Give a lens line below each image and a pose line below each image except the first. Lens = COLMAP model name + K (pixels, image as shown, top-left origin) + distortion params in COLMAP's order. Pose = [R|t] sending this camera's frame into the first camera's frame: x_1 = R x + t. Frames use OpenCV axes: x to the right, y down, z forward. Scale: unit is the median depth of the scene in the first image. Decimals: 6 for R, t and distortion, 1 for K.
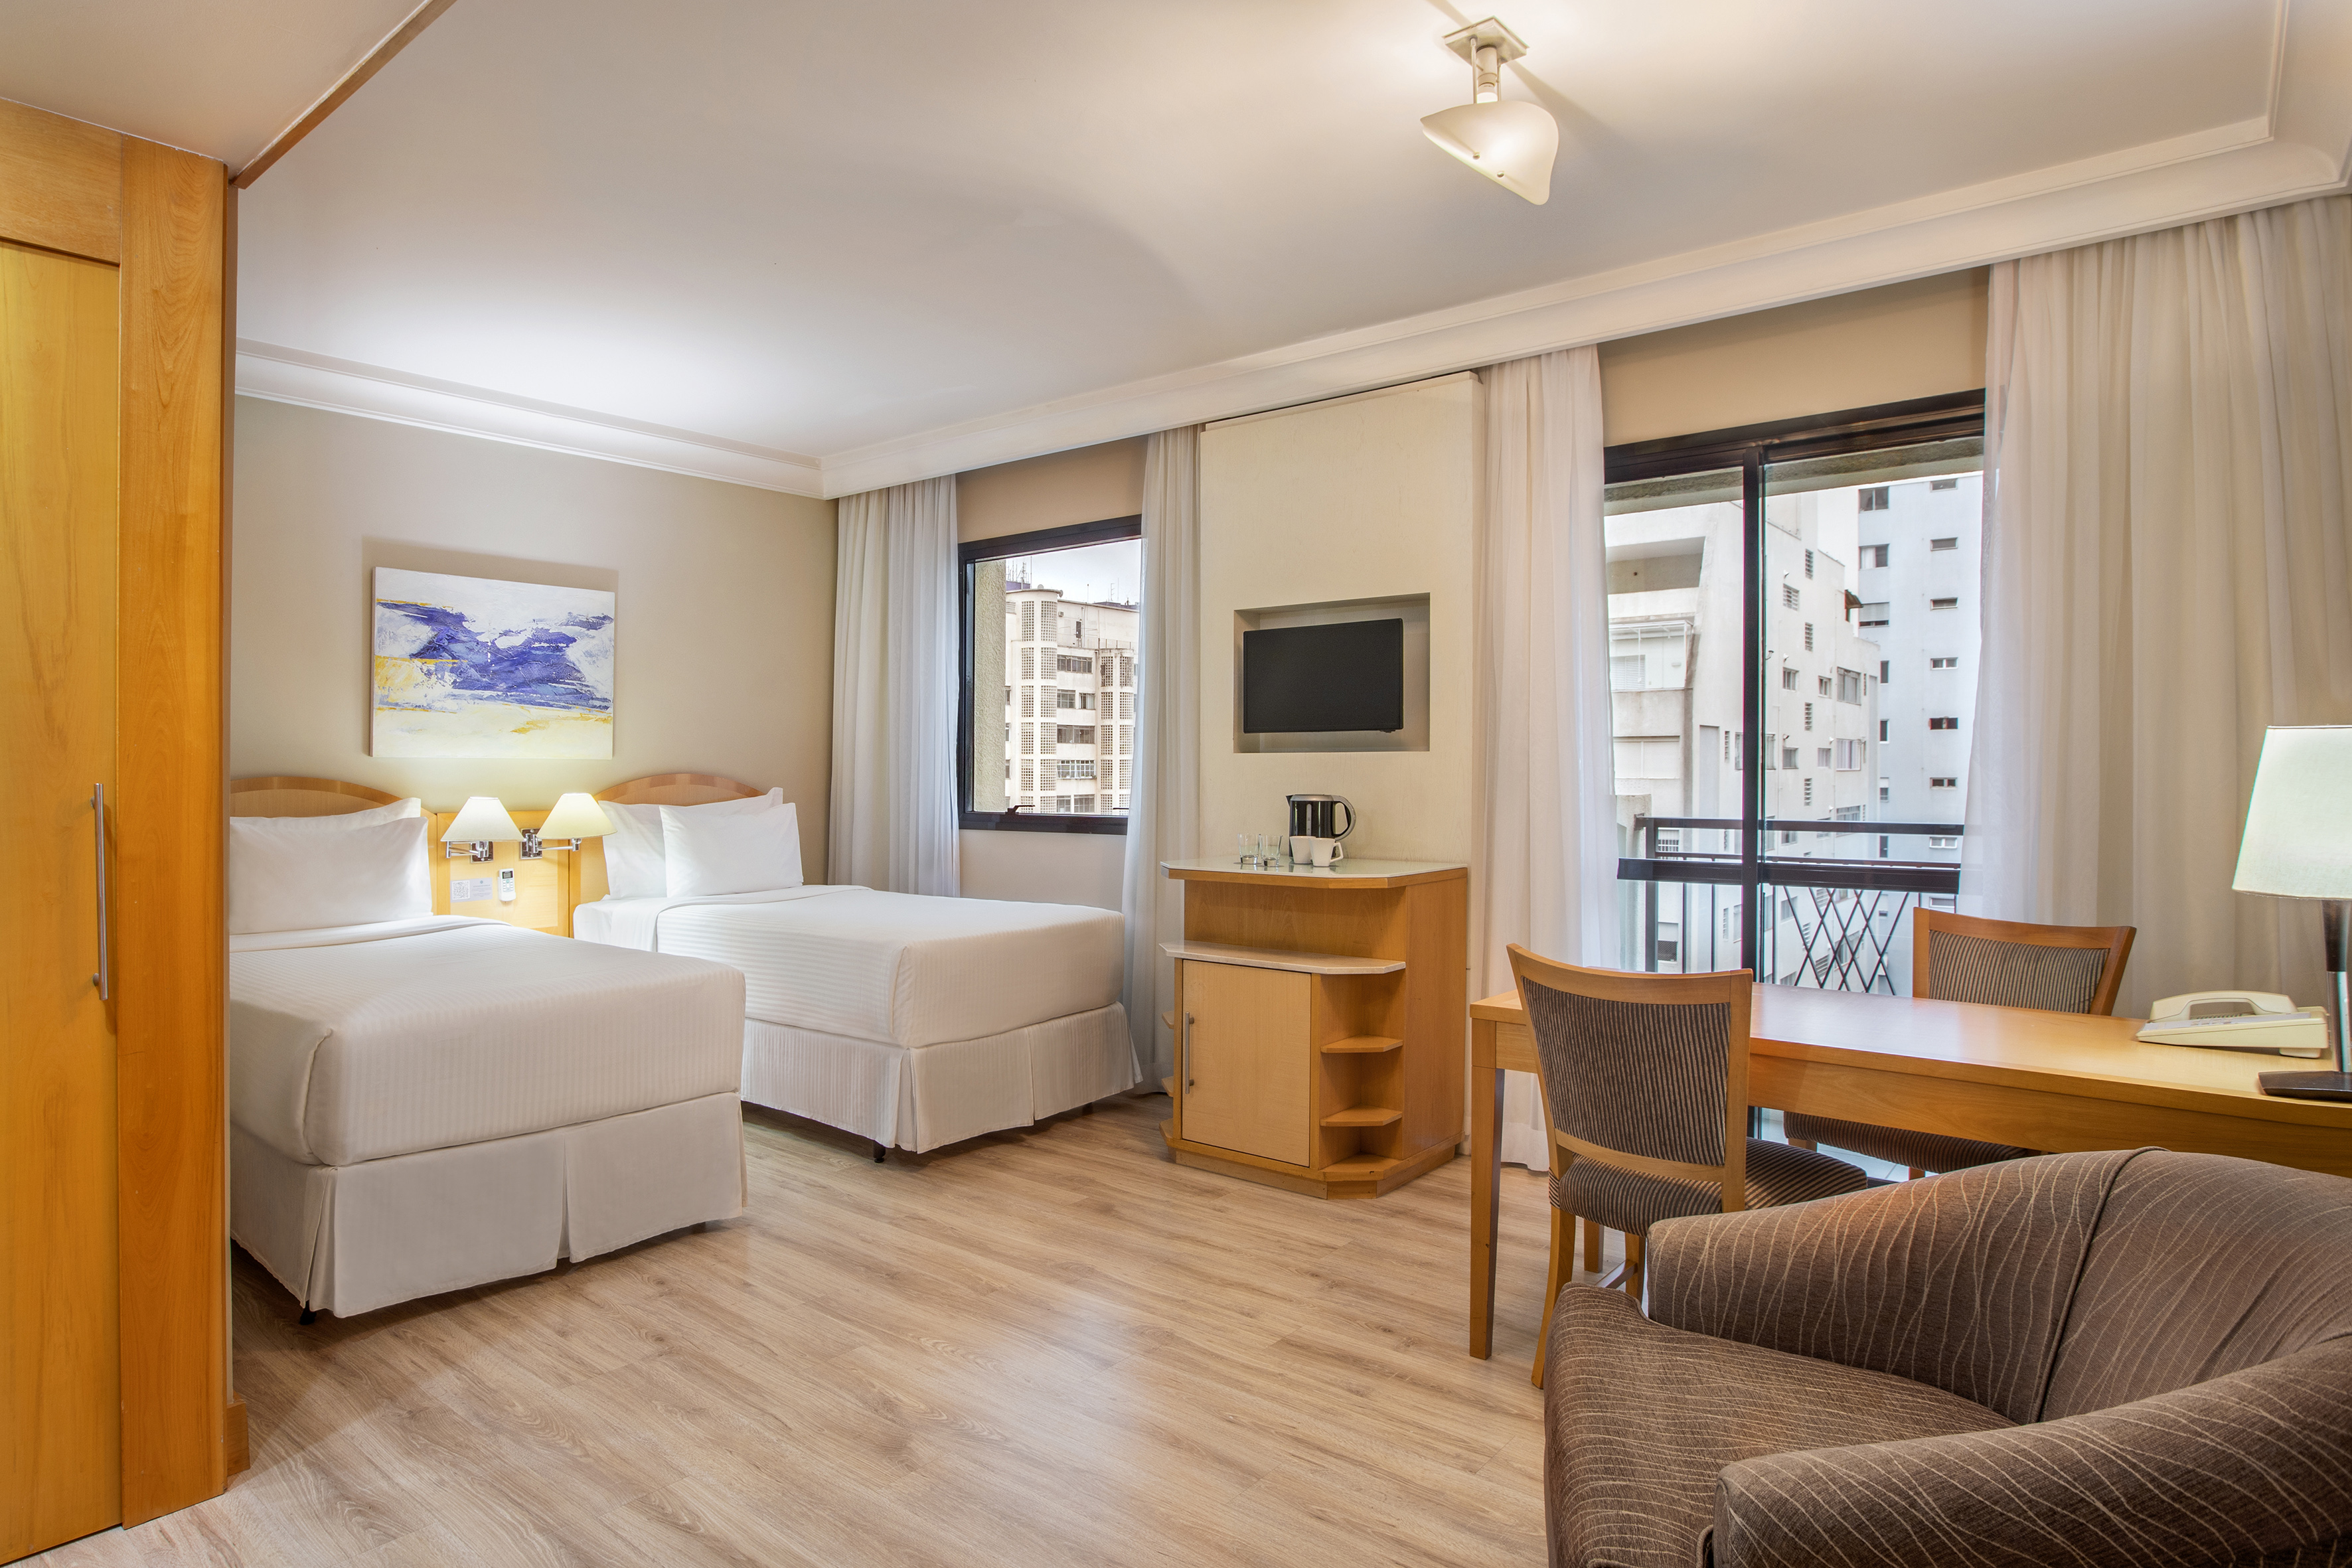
lens RADIAL K [[1098.6, 0, 1178.1], [0, 1098.6, 780.0], [0, 0, 1]] dist [-0.043896, 0.015369]
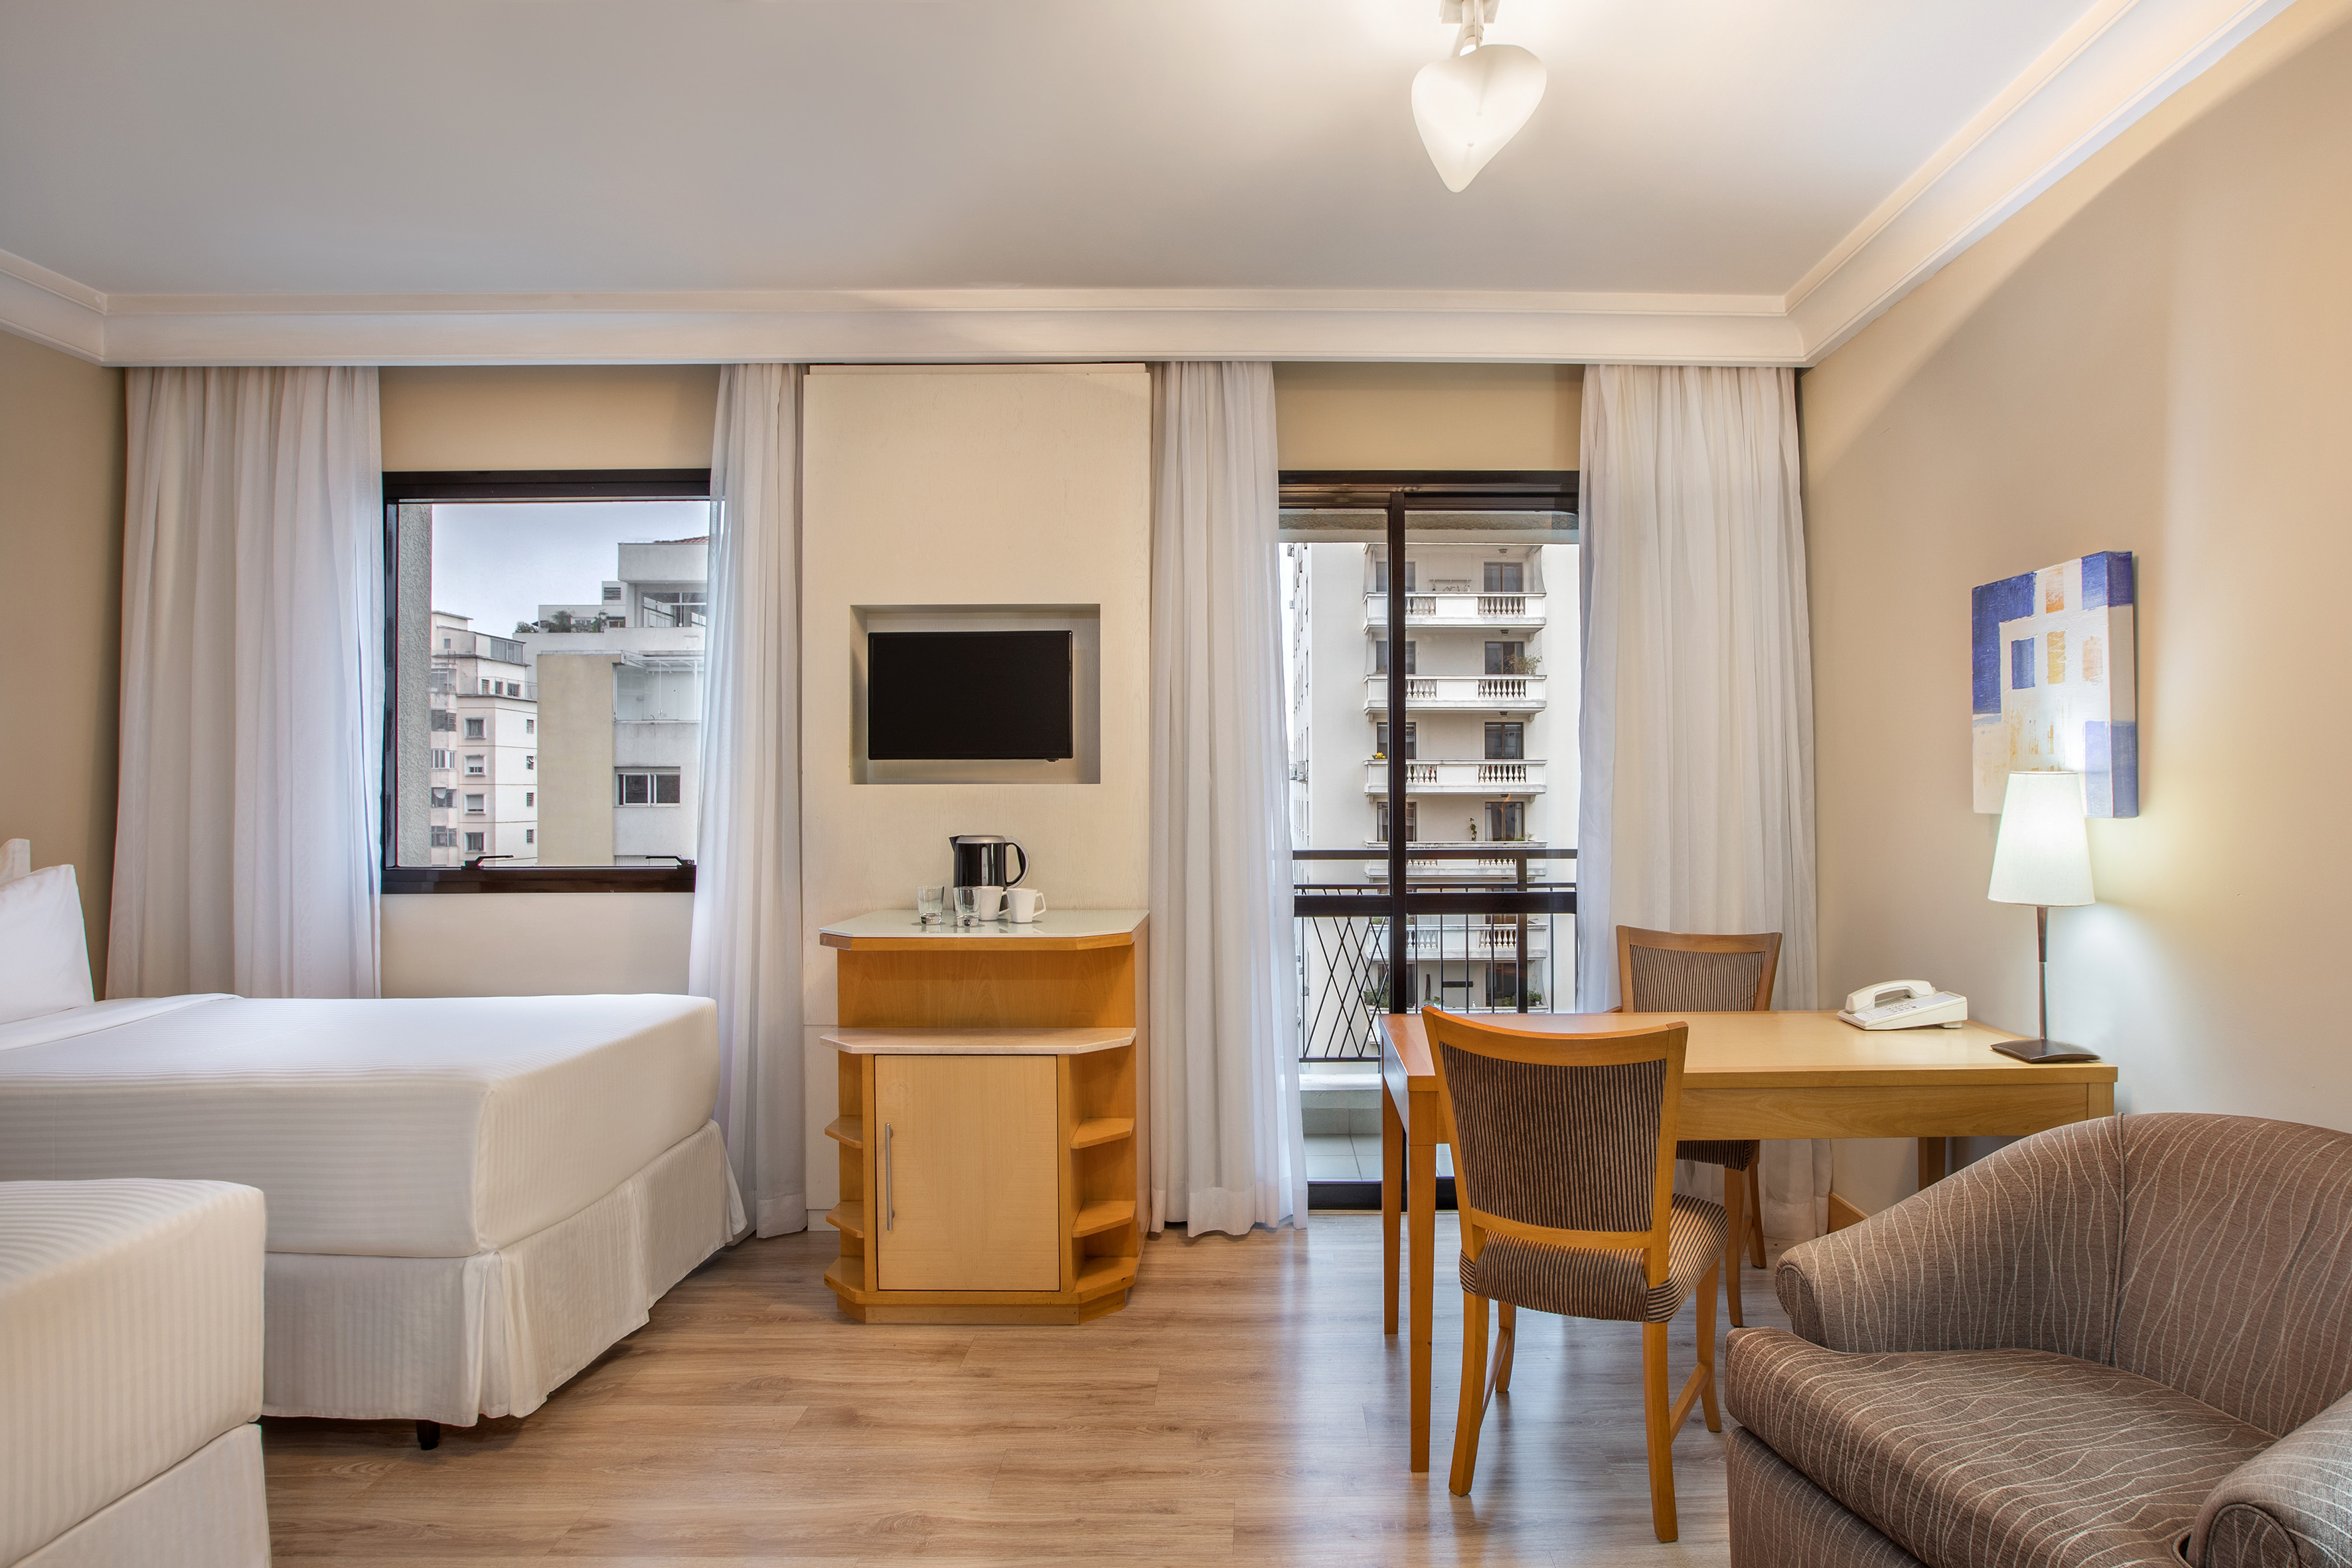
lens RADIAL K [[1150.3, 0, 1258.1], [0, 1150.3, 800.8], [0, 0, 1]] dist [-0.062037, 0.029345]
pose [[0.824661, -0.002958, 0.565619, -0.199919], [0.007798, 0.999951, -0.006140, -0.005977], [-0.565573, 0.009474, 0.824644, 0.175369]]
